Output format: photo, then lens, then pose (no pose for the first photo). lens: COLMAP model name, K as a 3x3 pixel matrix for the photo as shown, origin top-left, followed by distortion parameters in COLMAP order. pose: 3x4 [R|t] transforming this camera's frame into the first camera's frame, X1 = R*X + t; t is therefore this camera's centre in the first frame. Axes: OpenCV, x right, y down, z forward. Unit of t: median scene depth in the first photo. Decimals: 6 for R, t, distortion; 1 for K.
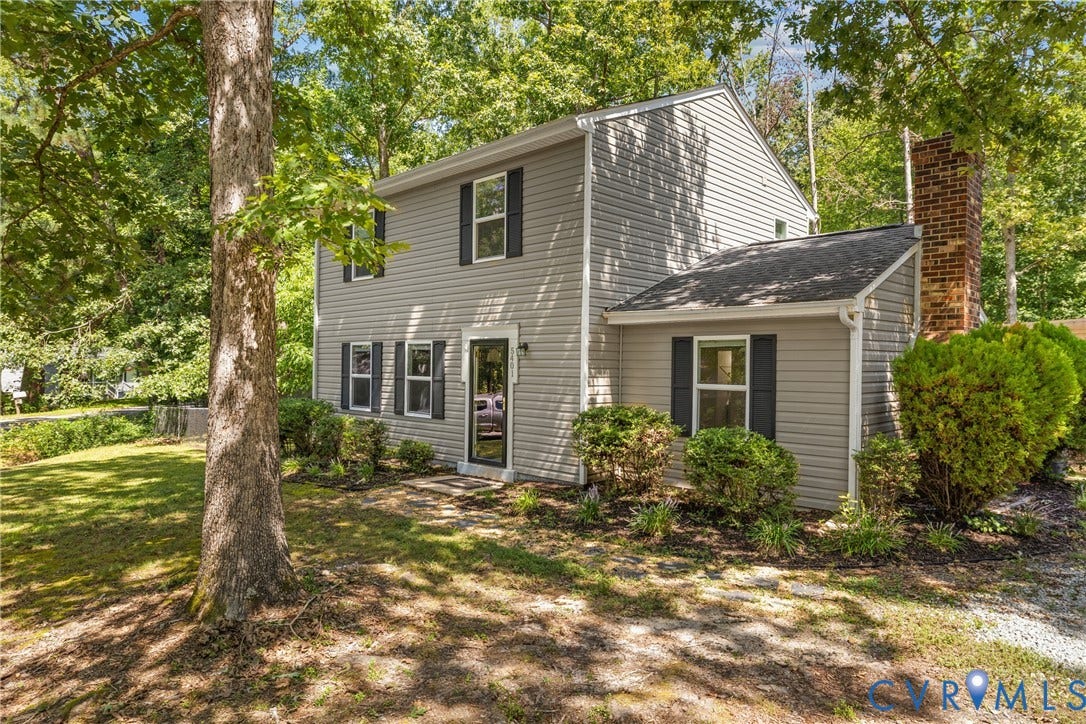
lens RADIAL K [[674.8, 0, 545.7], [0, 674.8, 364.1], [0, 0, 1]] dist [-0.002493, 0.001314]
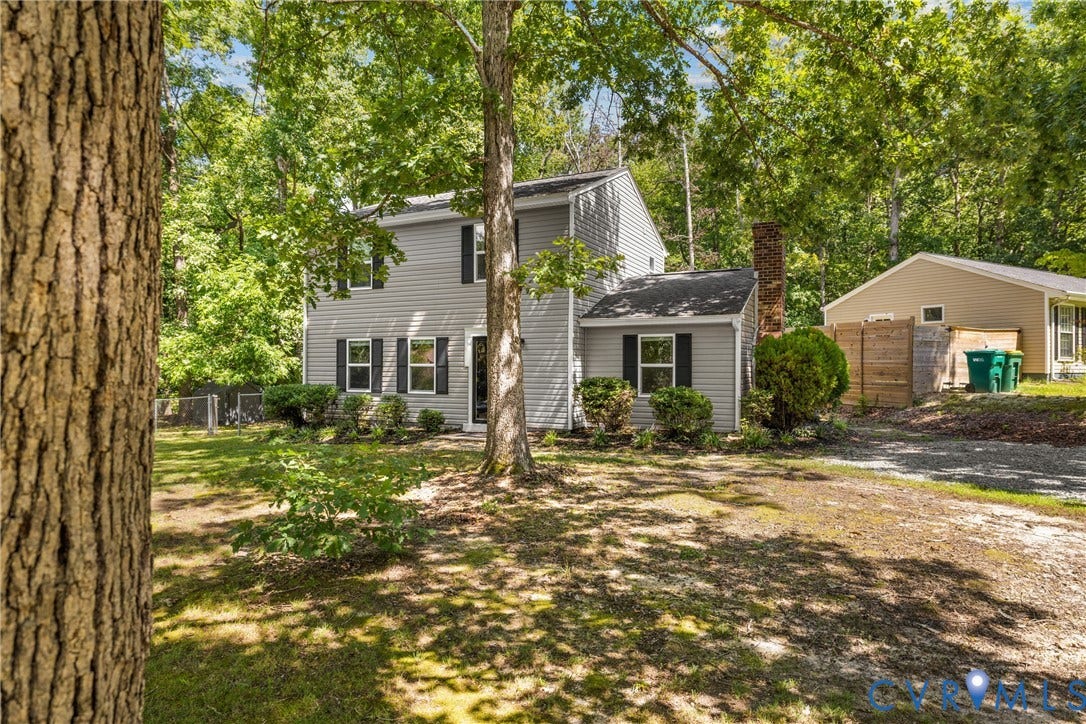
lens RADIAL K [[639.6, 0, 542.1], [0, 639.6, 360.5], [0, 0, 1]] dist [-0.005987, -0.000273]
pose [[0.950898, -0.006543, 0.309436, -0.401007], [0.008379, 0.999954, -0.004605, 0.022443], [-0.309392, 0.006972, 0.950909, -0.327321]]
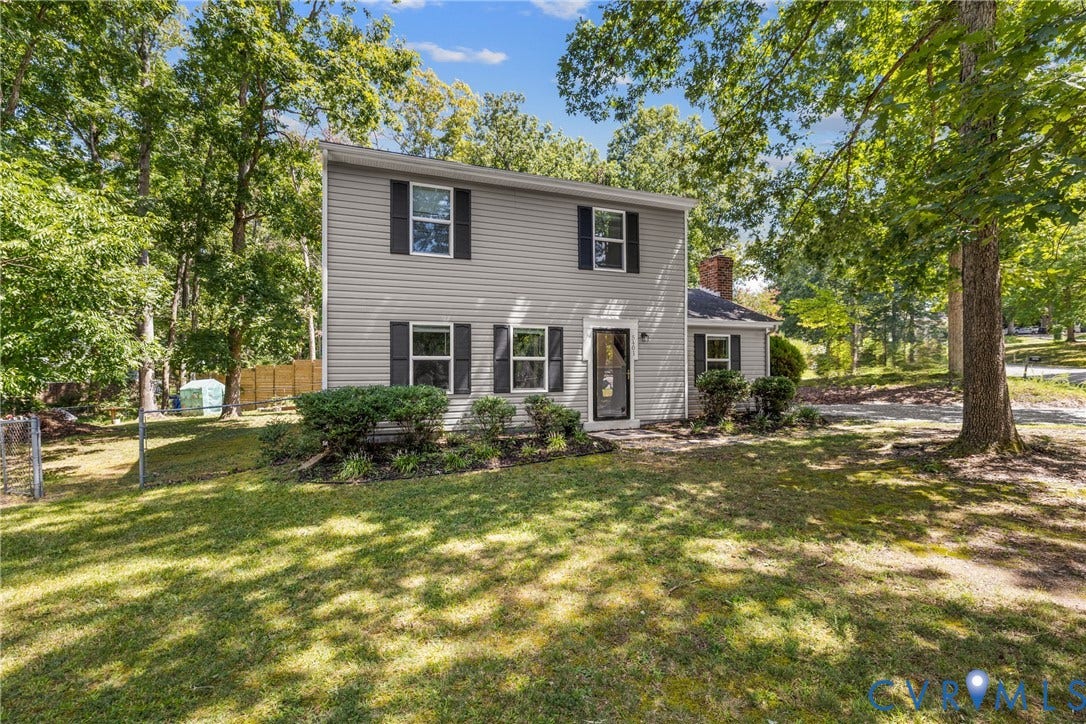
lens RADIAL K [[482.9, 0, 537.5], [0, 482.9, 362.3], [0, 0, 1]] dist [-0.001275, 0.001146]
pose [[0.407424, -0.004004, 0.913231, -1.046602], [0.006697, 0.999977, 0.001396, 0.030049], [-0.913215, 0.005547, 0.407441, 0.739547]]
